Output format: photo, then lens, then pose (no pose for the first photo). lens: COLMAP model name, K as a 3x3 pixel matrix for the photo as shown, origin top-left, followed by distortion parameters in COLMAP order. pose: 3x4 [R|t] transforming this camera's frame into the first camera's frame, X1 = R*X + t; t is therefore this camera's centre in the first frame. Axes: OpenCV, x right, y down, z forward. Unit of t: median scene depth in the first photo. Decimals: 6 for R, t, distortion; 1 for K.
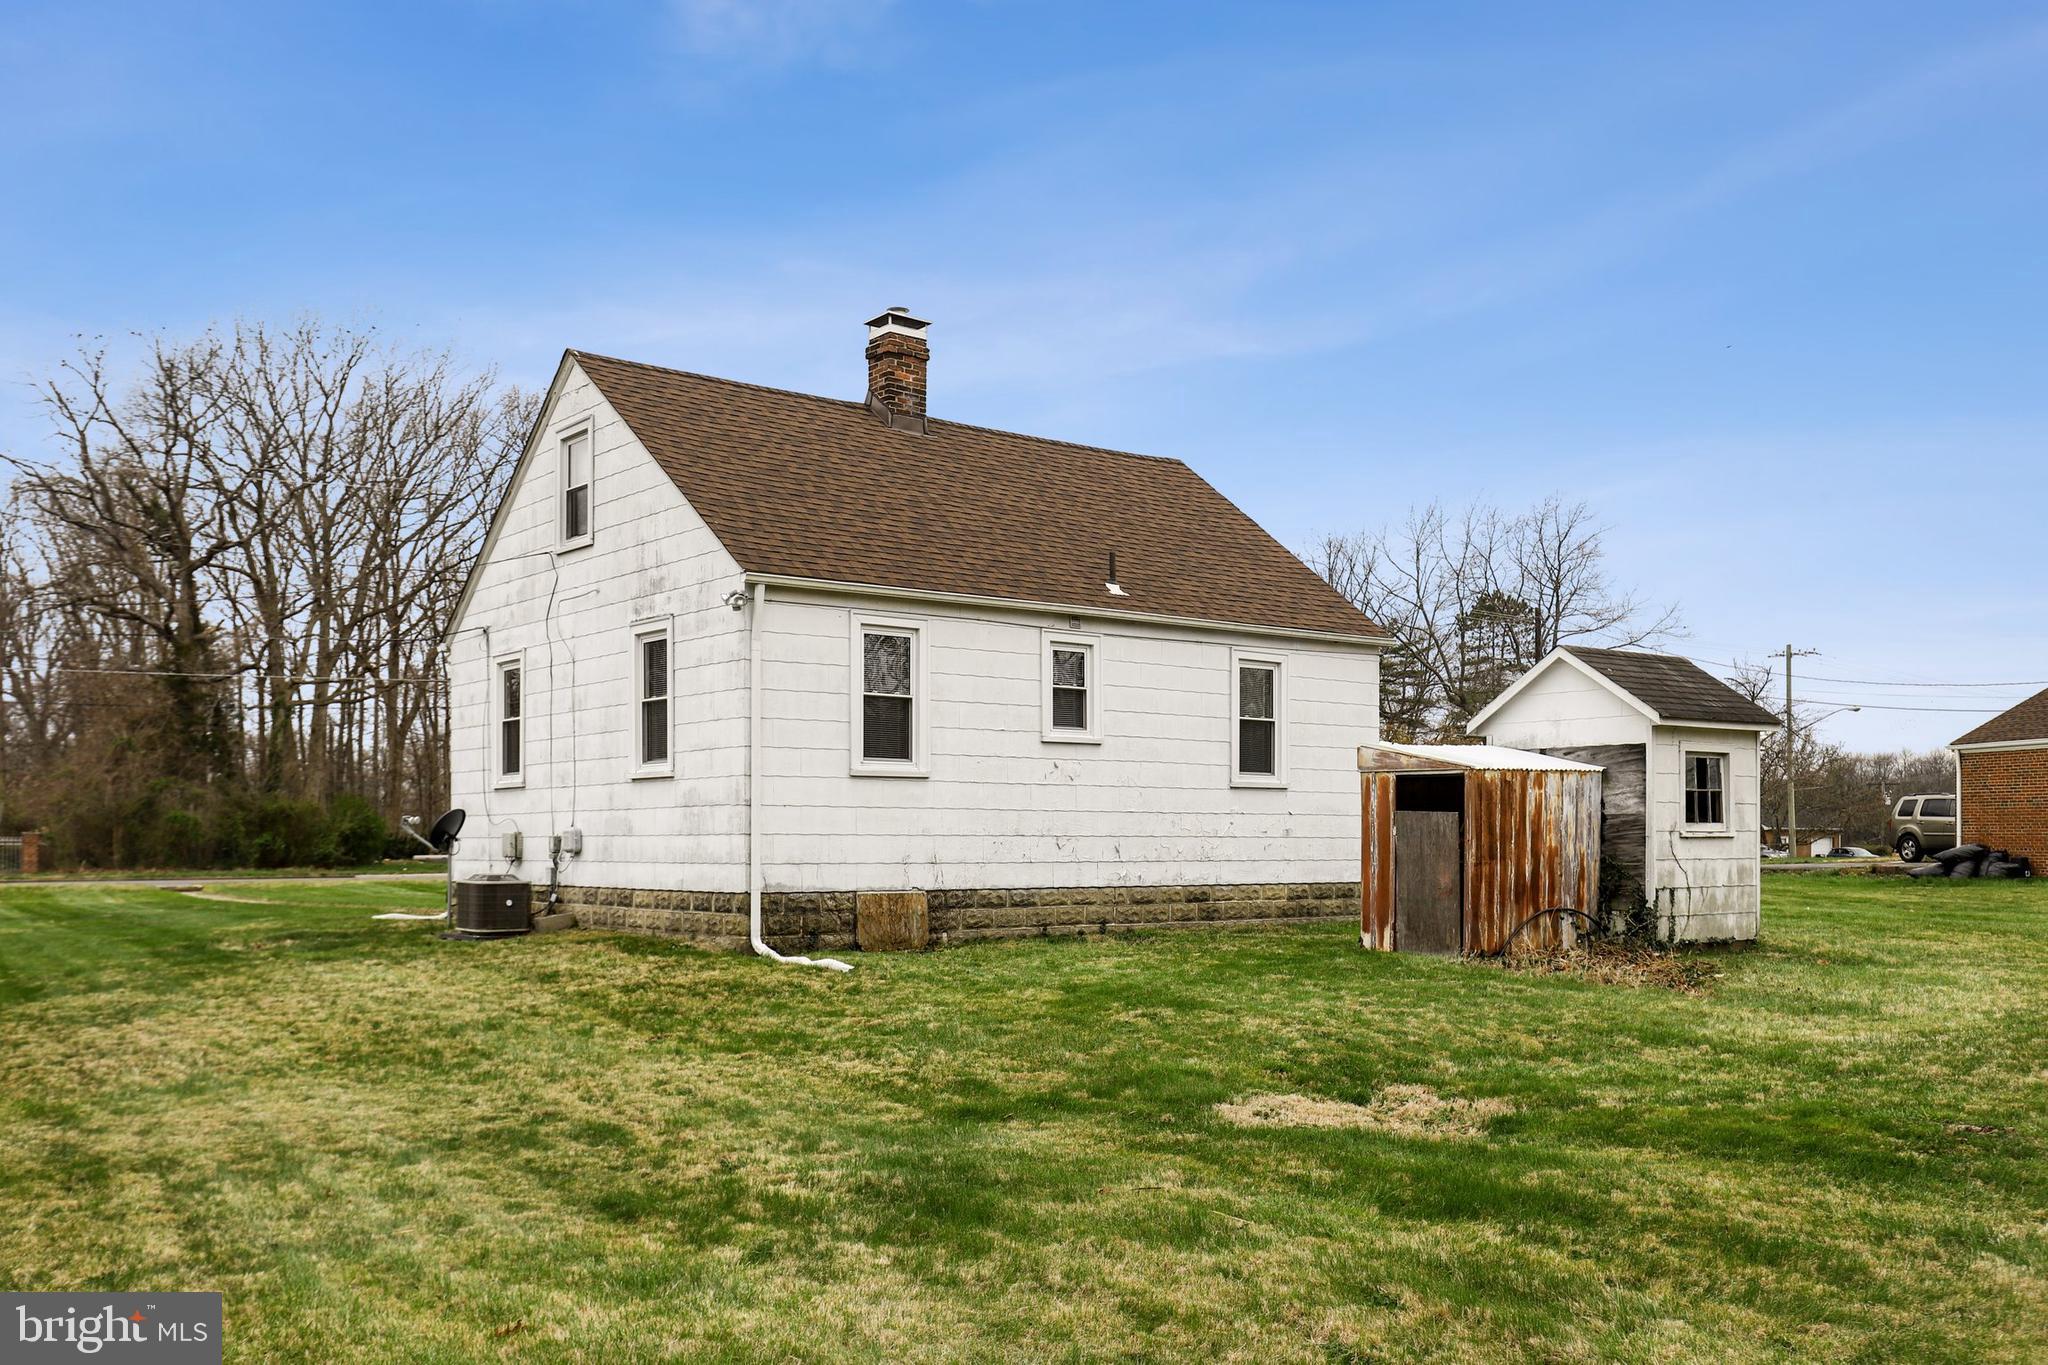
lens RADIAL K [[1811.2, 0, 1024.0], [0, 1811.2, 844.6], [0, 0, 1]] dist [0.000962, -0.001028]
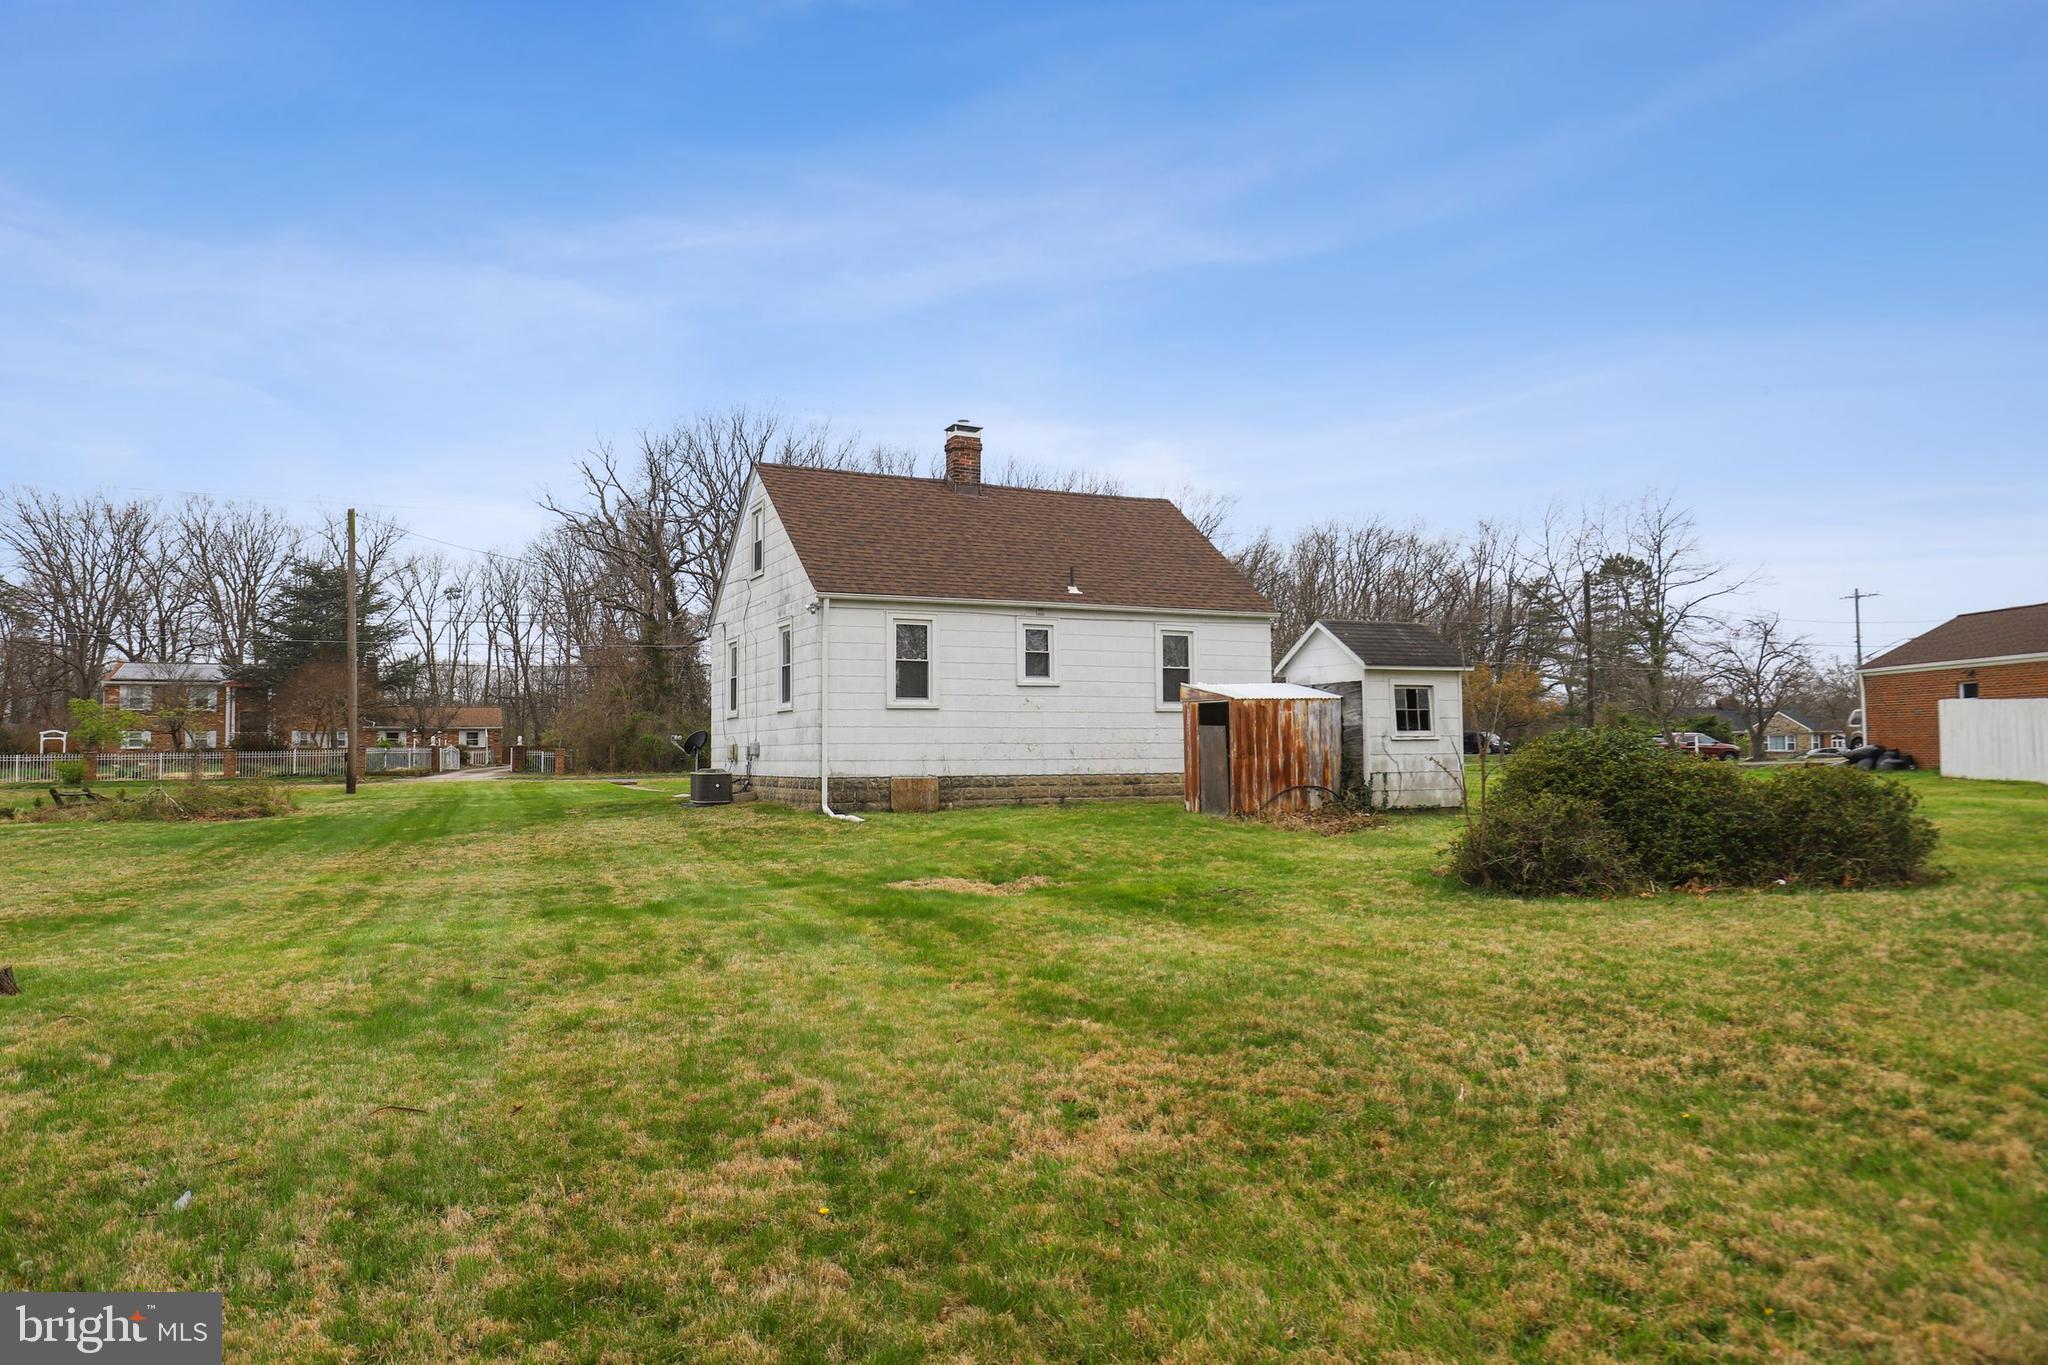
lens RADIAL K [[1361.1, 0, 1024.0], [0, 1361.1, 682.5], [0, 0, 1]] dist [-0.002250, -0.000594]
pose [[0.977364, -0.018554, -0.210752, 0.292100], [0.007332, 0.998519, -0.053904, 0.007172], [0.211440, 0.051139, 0.976052, -0.209813]]
